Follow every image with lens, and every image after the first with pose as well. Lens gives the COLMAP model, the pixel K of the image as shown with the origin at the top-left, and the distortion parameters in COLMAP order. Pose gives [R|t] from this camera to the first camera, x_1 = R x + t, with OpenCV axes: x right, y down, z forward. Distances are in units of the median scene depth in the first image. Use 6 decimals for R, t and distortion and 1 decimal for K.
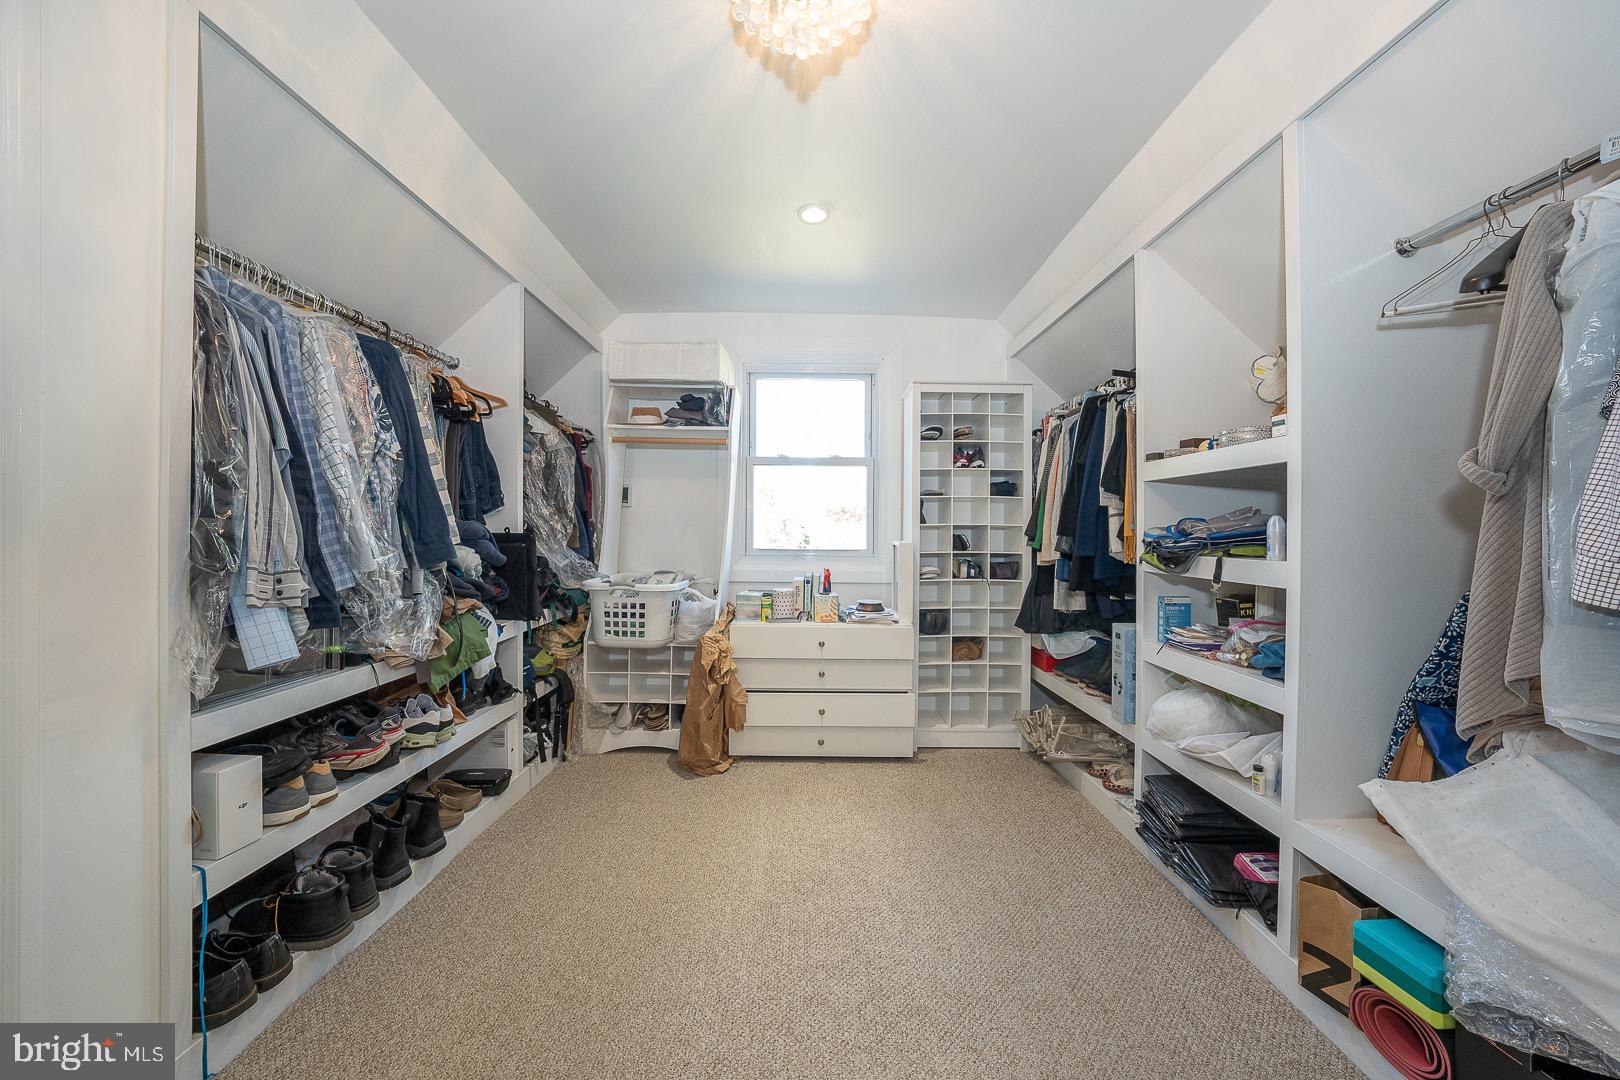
lens RADIAL K [[557.0, 0, 803.9], [0, 557.0, 536.5], [0, 0, 1]] dist [-0.020188, 0.002230]
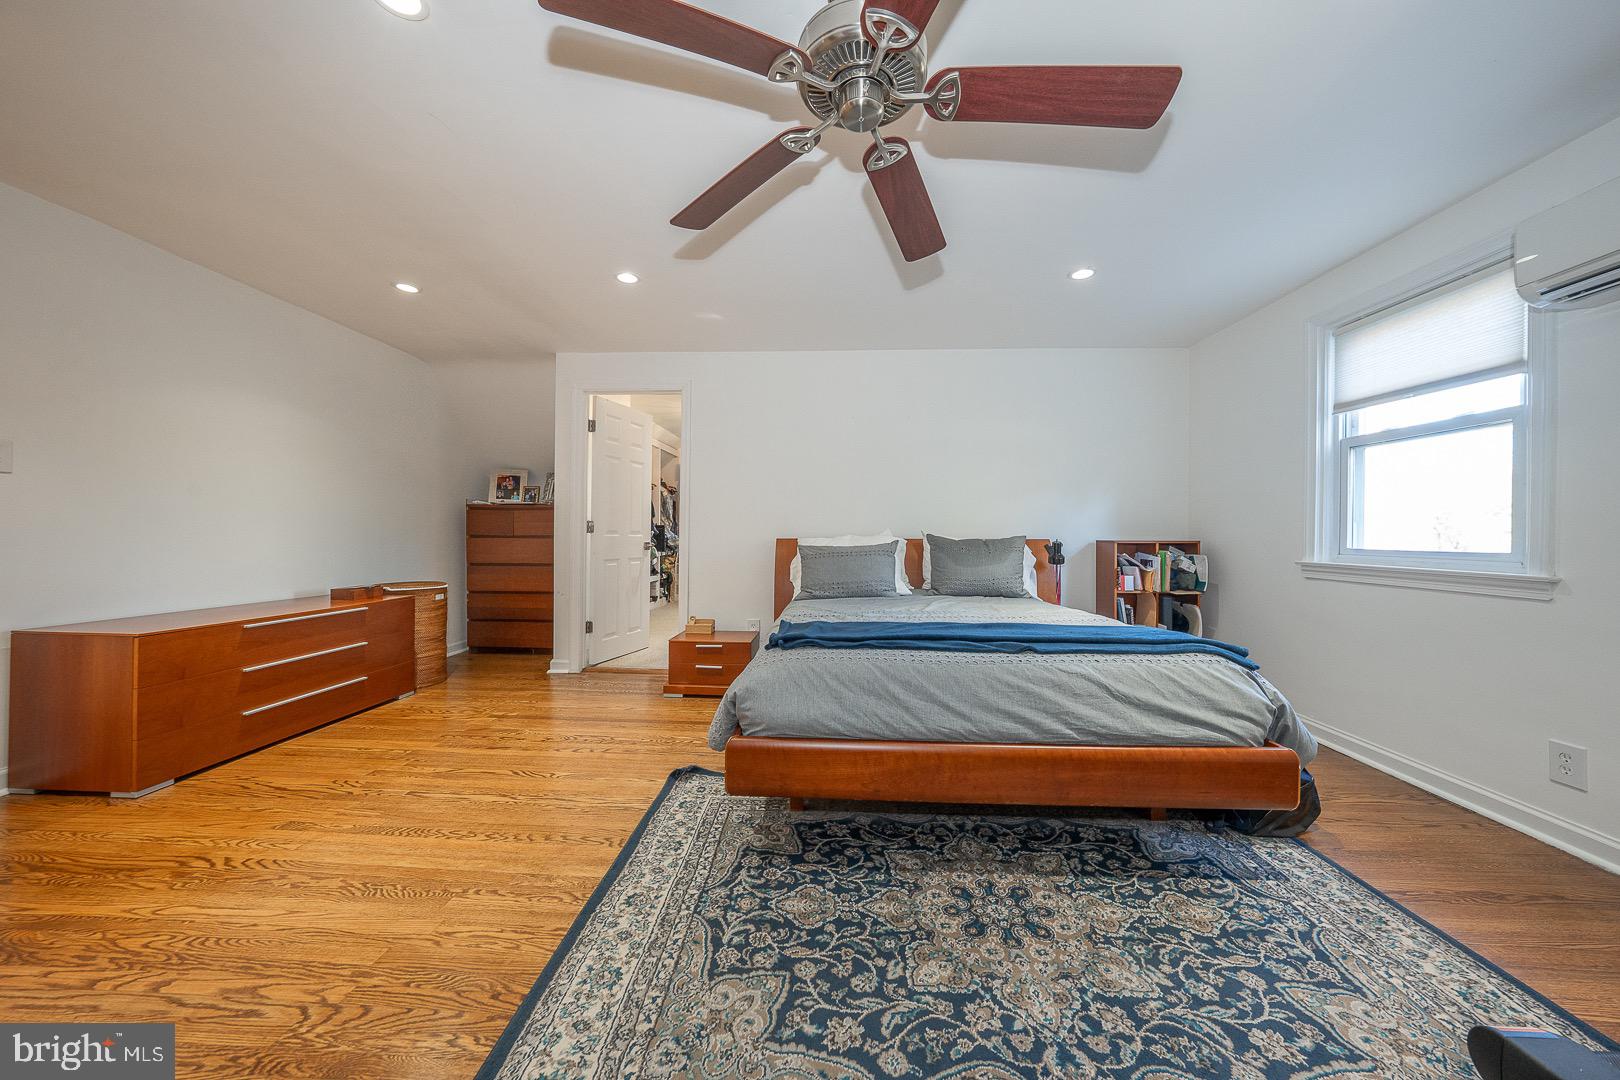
lens RADIAL K [[557.0, 0, 809.1], [0, 557.0, 536.3], [0, 0, 1]] dist [-0.020188, 0.002230]
pose [[0.998794, 0.004751, -0.048867, 0.415177], [-0.005078, 0.999966, -0.006567, 0.061876], [0.048834, 0.006807, 0.998784, -1.769045]]
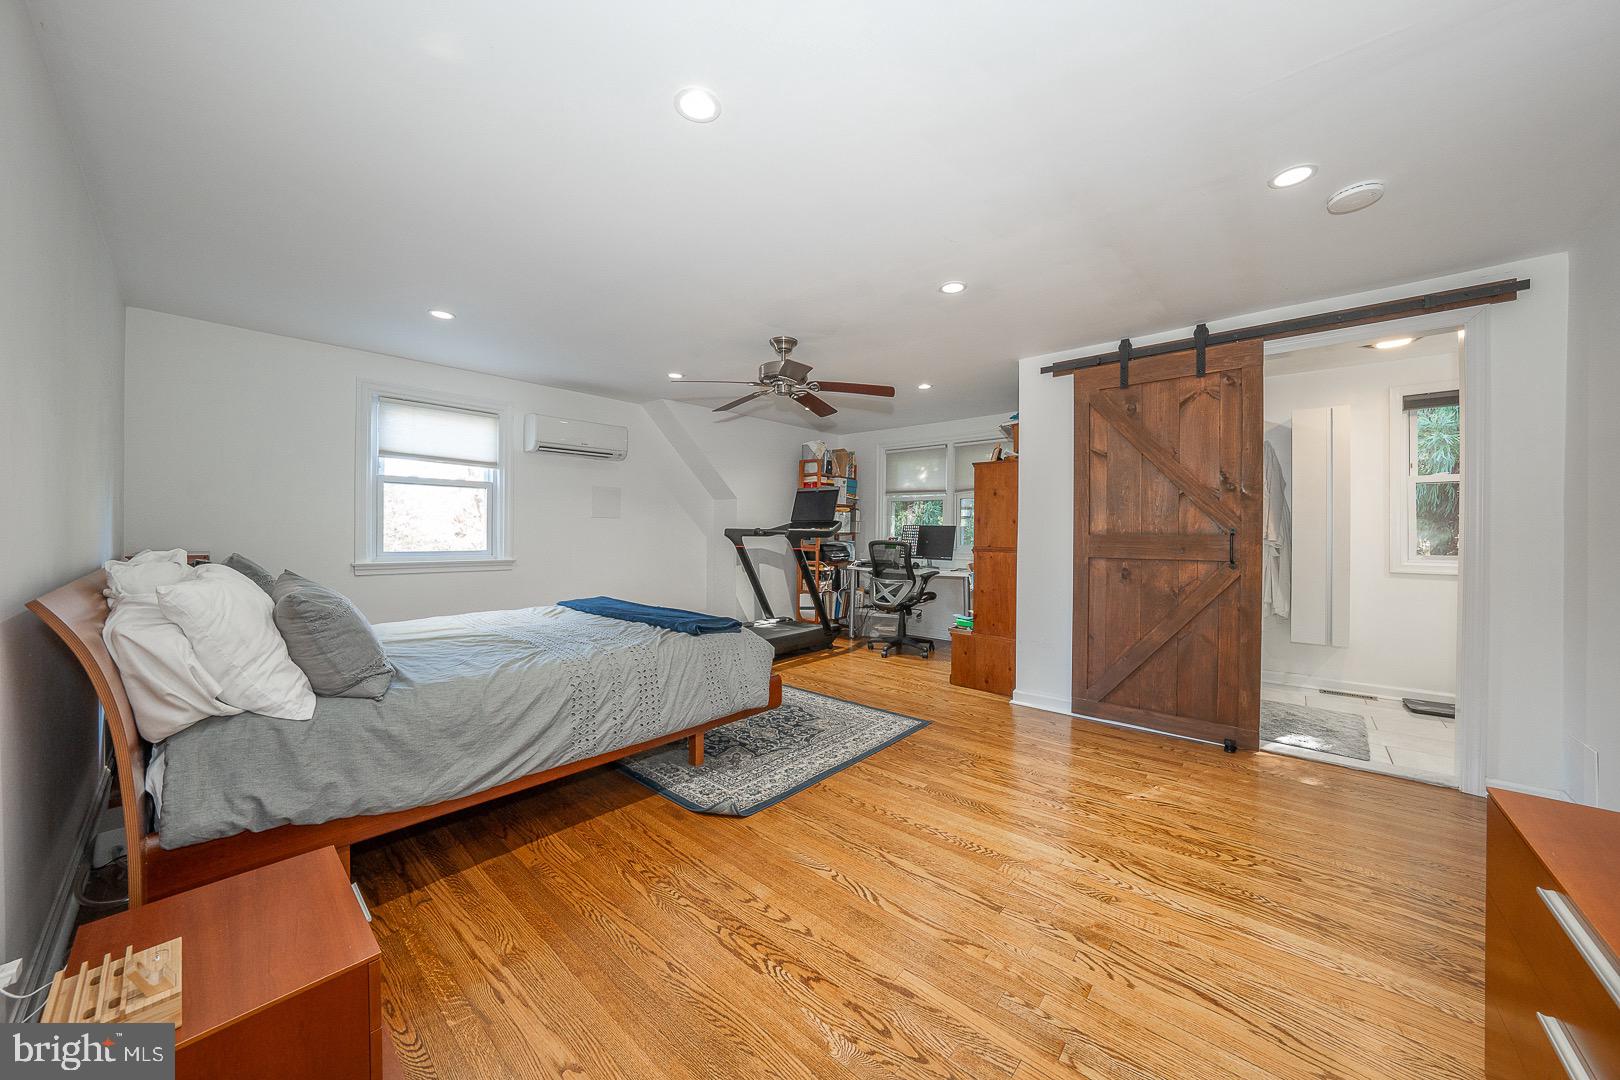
lens RADIAL K [[557.0, 0, 810.4], [0, 557.0, 536.0], [0, 0, 1]] dist [-0.020188, 0.002230]
pose [[-0.750165, -0.015043, 0.661080, -0.401481], [-0.005553, 0.999849, 0.016451, 0.005103], [-0.661228, 0.008670, -0.750135, -0.468180]]
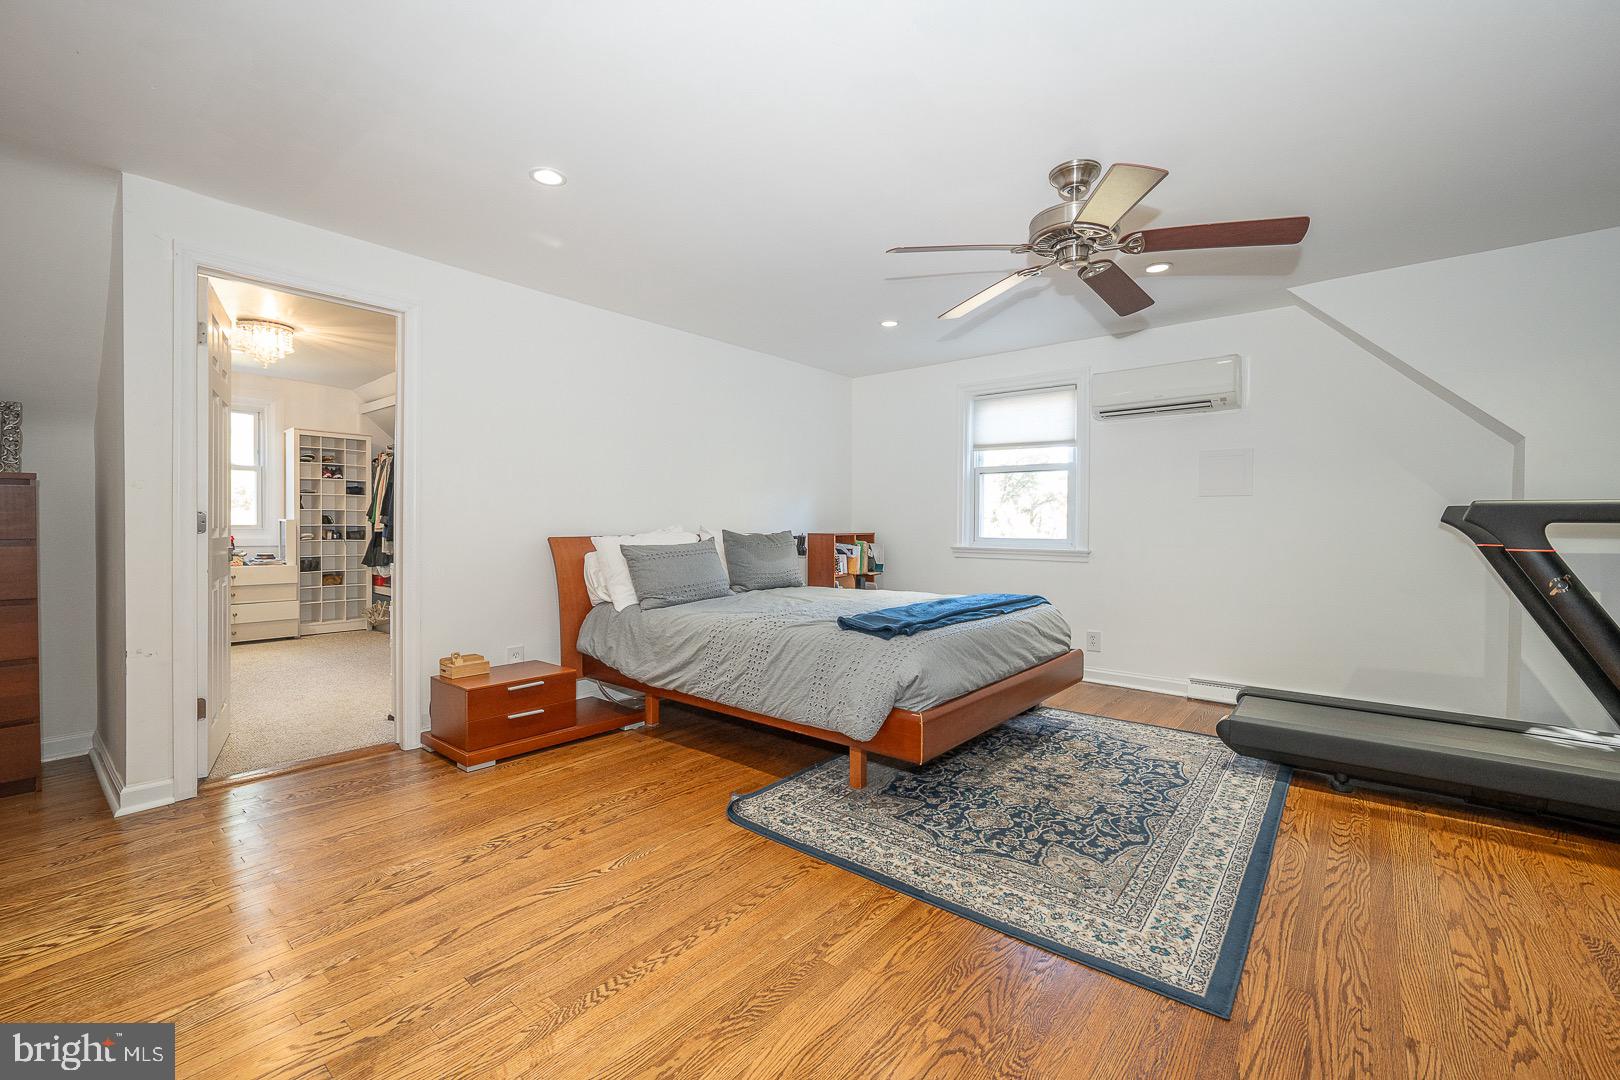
lens RADIAL K [[678.9, 0, 810.9], [0, 678.9, 536.0], [0, 0, 1]] dist [-0.004000, 0.000368]
pose [[0.635853, -0.012470, 0.771709, -0.416611], [0.004482, 0.999912, 0.012465, 0.042957], [-0.771797, -0.004468, 0.635853, -1.606611]]
